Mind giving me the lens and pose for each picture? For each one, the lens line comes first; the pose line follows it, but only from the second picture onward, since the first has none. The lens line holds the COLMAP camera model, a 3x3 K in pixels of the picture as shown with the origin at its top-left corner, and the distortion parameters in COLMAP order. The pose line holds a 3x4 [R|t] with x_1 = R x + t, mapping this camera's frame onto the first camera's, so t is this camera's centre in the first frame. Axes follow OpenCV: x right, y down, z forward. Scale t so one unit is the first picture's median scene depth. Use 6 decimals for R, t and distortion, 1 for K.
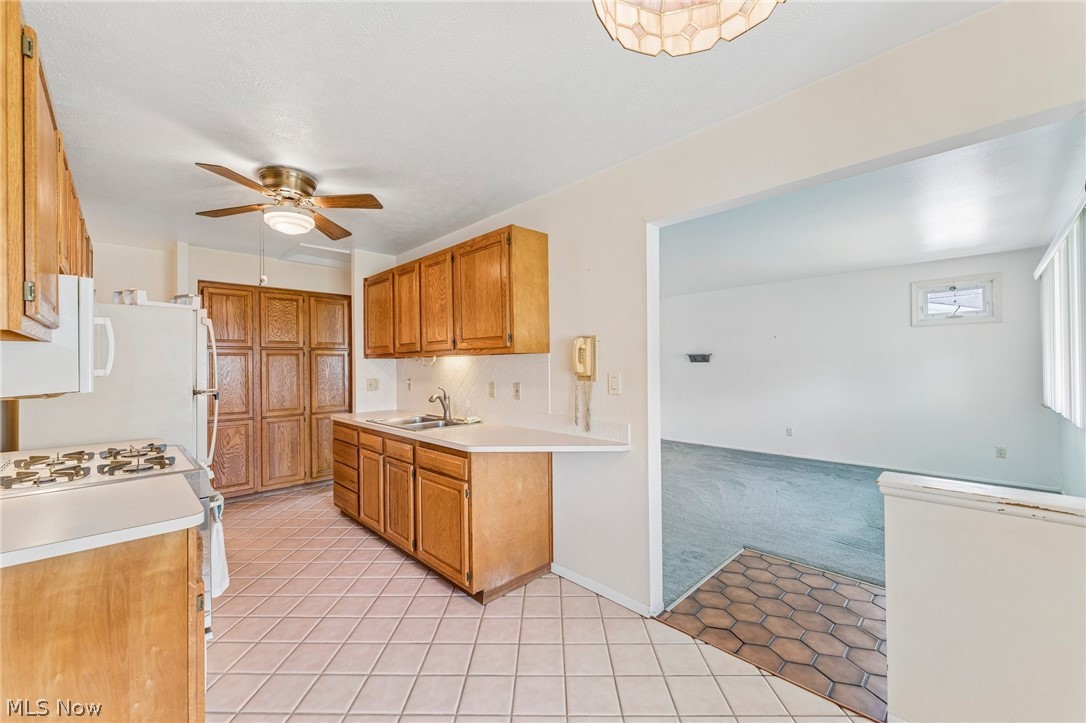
lens RADIAL K [[431.0, 0, 541.7], [0, 431.0, 363.6], [0, 0, 1]] dist [-0.002308, -0.000246]
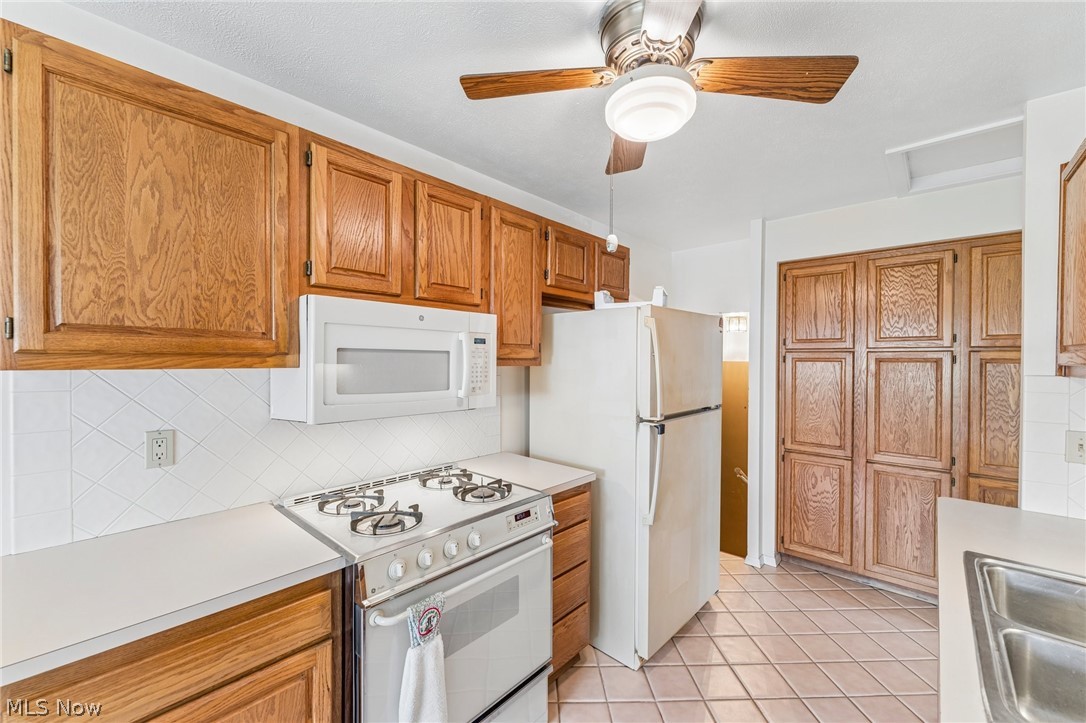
lens RADIAL K [[431.0, 0, 536.5], [0, 431.0, 363.5], [0, 0, 1]] dist [-0.002308, -0.000246]
pose [[0.047099, 0.021015, -0.998669, -0.060861], [-0.004100, 0.999774, 0.020844, -0.034106], [0.998882, 0.003113, 0.047174, 0.611676]]
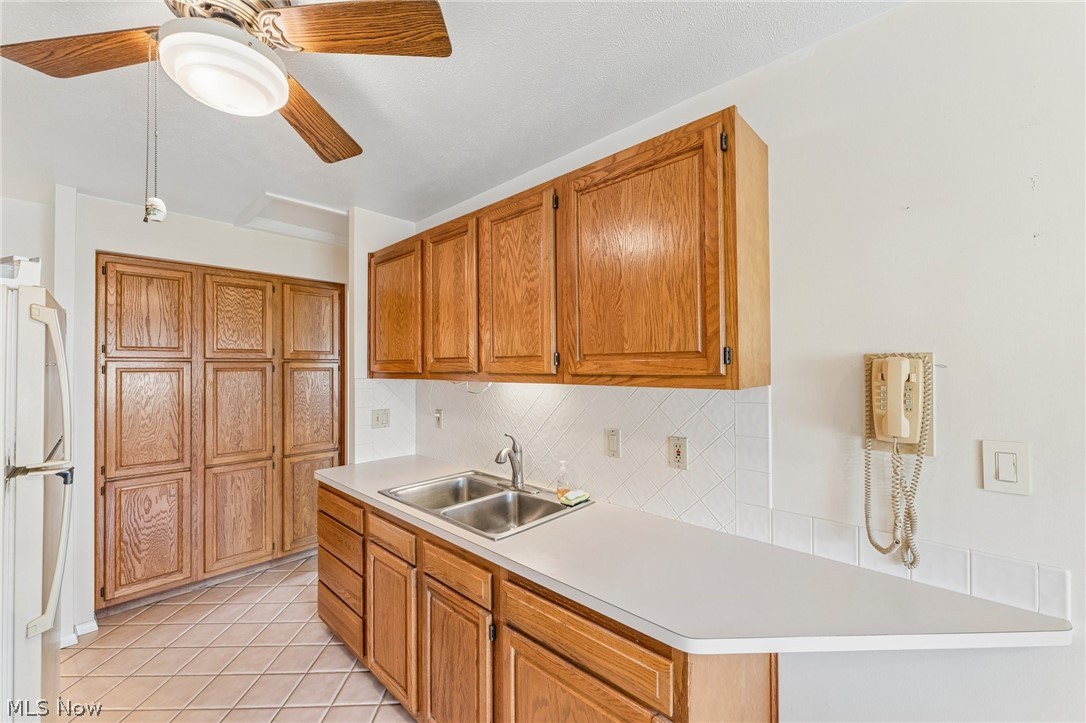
lens RADIAL K [[431.0, 0, 541.8], [0, 431.0, 363.3], [0, 0, 1]] dist [-0.002308, -0.000246]
pose [[0.999135, 0.005557, 0.041212, -0.211957], [-0.005195, 0.999947, -0.008884, -0.034759], [-0.041259, 0.008663, 0.999111, 0.410341]]
